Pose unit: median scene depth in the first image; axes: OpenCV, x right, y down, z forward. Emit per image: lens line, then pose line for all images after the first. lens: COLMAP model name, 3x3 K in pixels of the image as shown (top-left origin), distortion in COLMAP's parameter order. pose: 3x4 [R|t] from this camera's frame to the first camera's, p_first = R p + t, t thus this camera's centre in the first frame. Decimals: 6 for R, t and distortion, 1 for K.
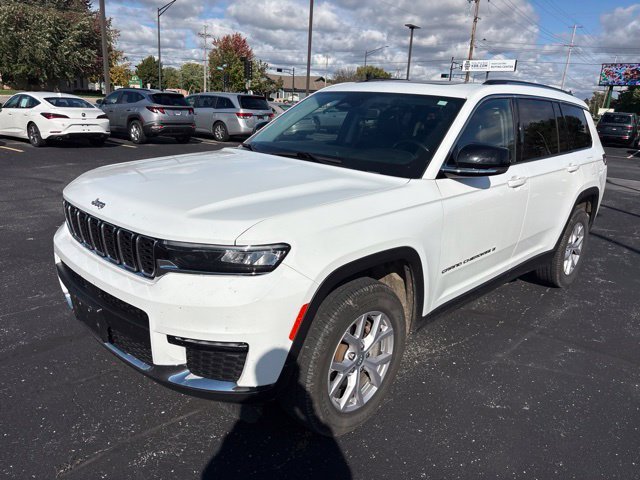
lens RADIAL K [[491.7, 0, 317.8], [0, 491.7, 242.8], [0, 0, 1]] dist [0.039885, -0.044326]
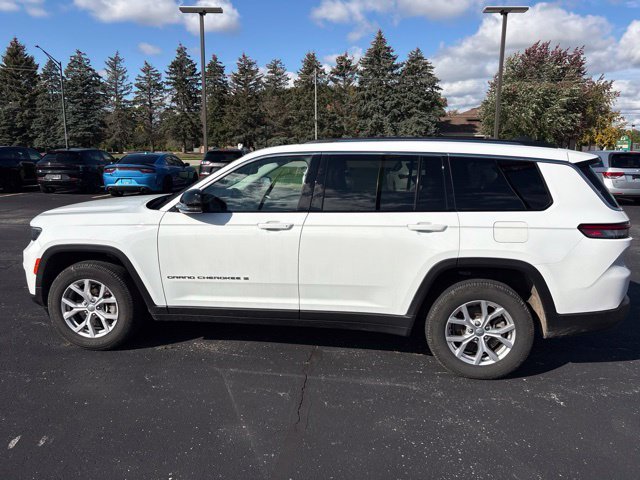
lens RADIAL K [[491.7, 0, 321.3], [0, 491.7, 241.9], [0, 0, 1]] dist [0.039885, -0.044326]
pose [[0.580891, 0.111112, -0.806362, 0.154589], [-0.208148, 0.977979, -0.015187, -0.010351], [0.786918, 0.176665, 0.591227, 0.046779]]
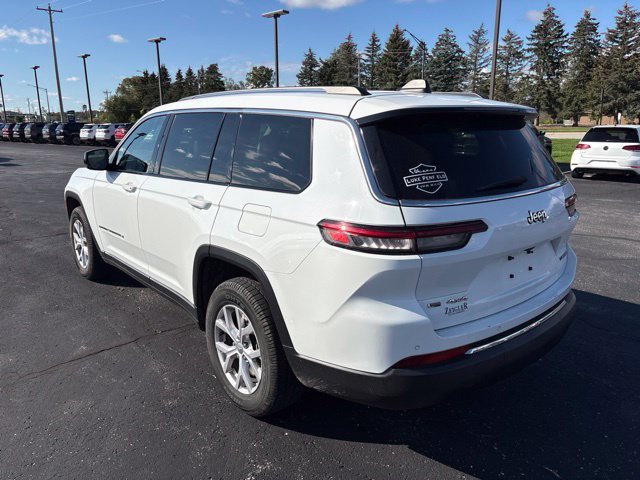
lens RADIAL K [[491.7, 0, 321.1], [0, 491.7, 238.7], [0, 0, 1]] dist [0.039885, -0.044326]
pose [[-0.116820, 0.184146, -0.975932, 0.166723], [-0.272728, 0.938935, 0.209811, -0.044325], [0.954972, 0.290674, -0.059465, 0.180276]]
